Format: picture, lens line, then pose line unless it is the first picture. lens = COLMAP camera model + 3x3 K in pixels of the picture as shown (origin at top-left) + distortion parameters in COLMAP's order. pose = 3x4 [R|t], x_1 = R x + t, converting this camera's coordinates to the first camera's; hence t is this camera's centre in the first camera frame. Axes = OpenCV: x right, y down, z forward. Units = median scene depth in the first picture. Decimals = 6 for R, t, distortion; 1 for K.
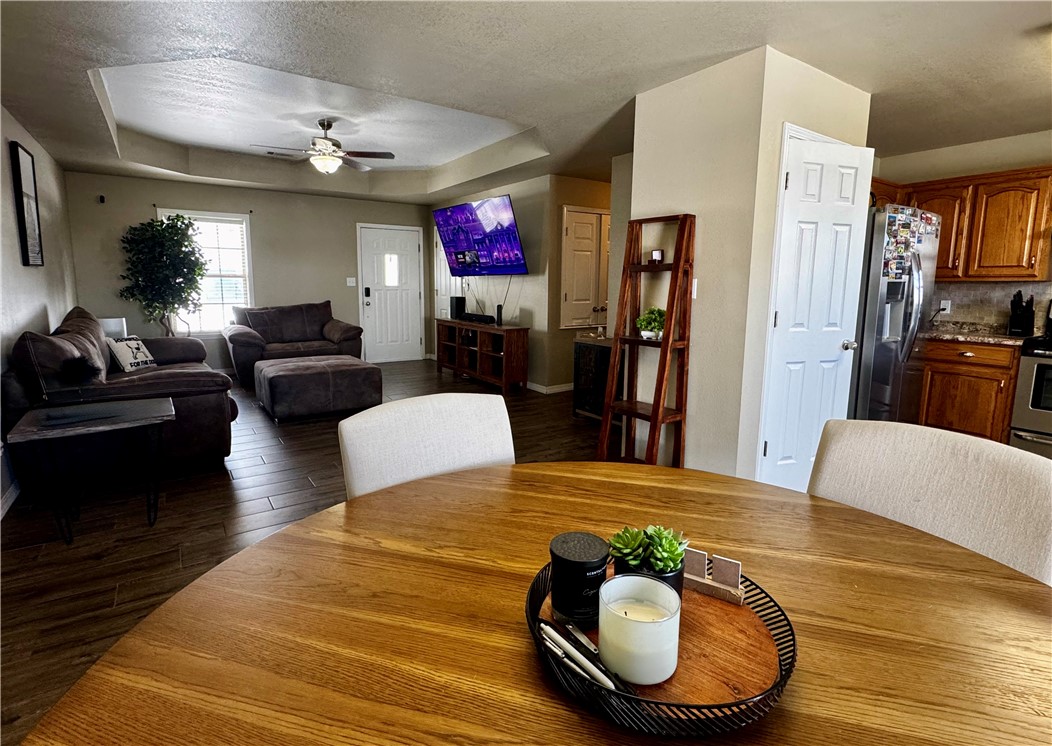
lens RADIAL K [[516.5, 0, 531.9], [0, 516.5, 351.2], [0, 0, 1]] dist [0.002536, 0.000568]
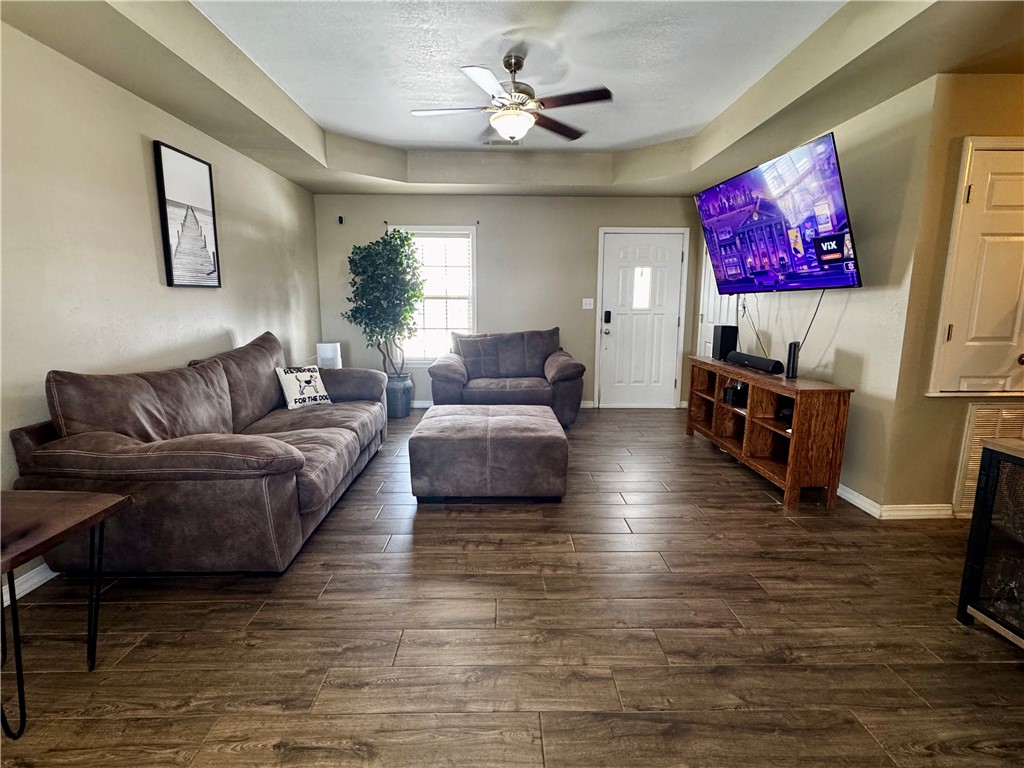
lens RADIAL K [[510.5, 0, 512.0], [0, 510.5, 384.0], [0, 0, 1]] dist [0.002097, 0.000805]
pose [[0.828126, 0.082829, -0.554389, -0.003921], [-0.071153, 0.996555, 0.042605, -0.042307], [0.556008, 0.004164, 0.831166, 0.326955]]
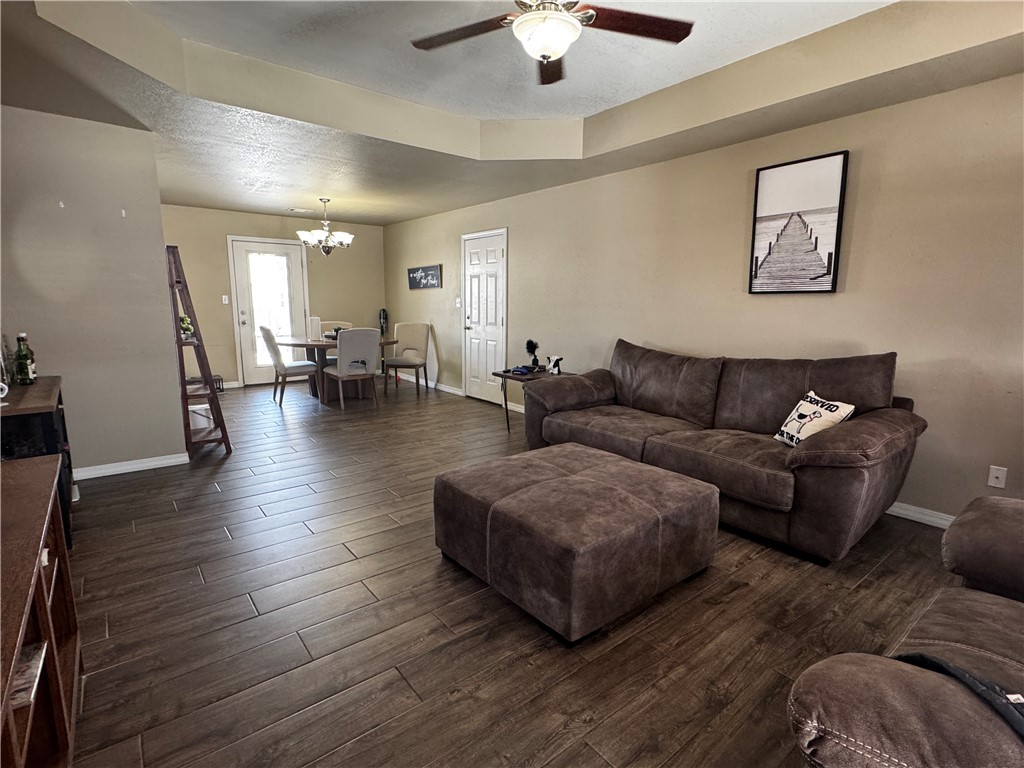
lens RADIAL K [[510.5, 0, 512.0], [0, 510.5, 384.0], [0, 0, 1]] dist [0.002097, 0.000805]
pose [[-0.997978, -0.011546, -0.062505, -0.246535], [-0.029381, 0.955797, 0.292555, -0.149004], [0.056365, 0.293800, -0.954204, 1.073890]]
